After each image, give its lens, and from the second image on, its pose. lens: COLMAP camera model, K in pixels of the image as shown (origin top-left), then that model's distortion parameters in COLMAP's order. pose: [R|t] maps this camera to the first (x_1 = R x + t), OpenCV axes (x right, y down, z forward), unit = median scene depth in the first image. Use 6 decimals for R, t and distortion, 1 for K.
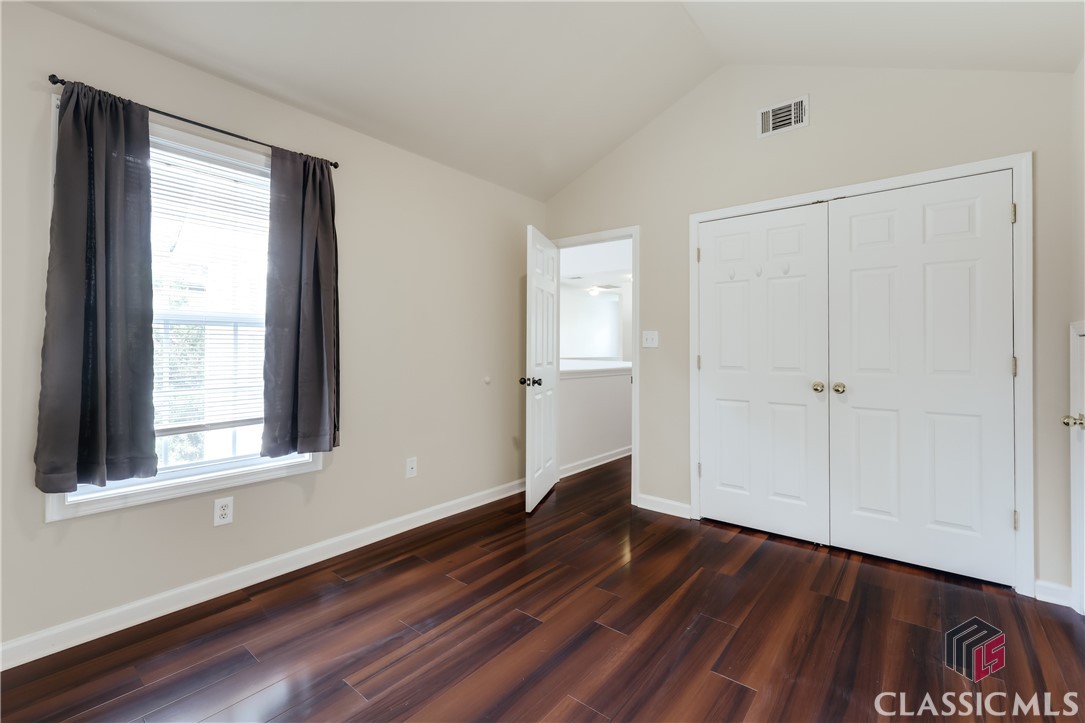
lens RADIAL K [[466.5, 0, 573.4], [0, 466.5, 350.1], [0, 0, 1]] dist [0.000104, 0.000015]
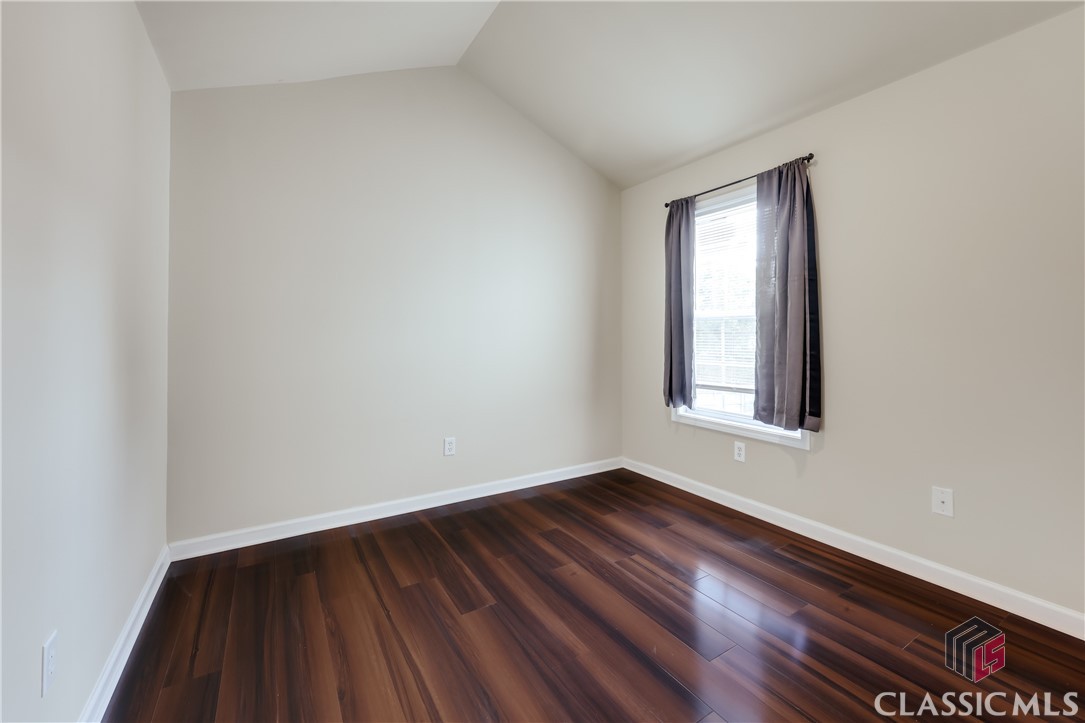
lens RADIAL K [[475.7, 0, 533.1], [0, 475.7, 338.7], [0, 0, 1]] dist [0.000522, -0.000023]
pose [[-0.403521, 0.006682, -0.914946, 0.802370], [-0.000919, 0.999970, 0.007708, -0.004786], [0.914970, 0.003952, -0.403503, 1.000807]]
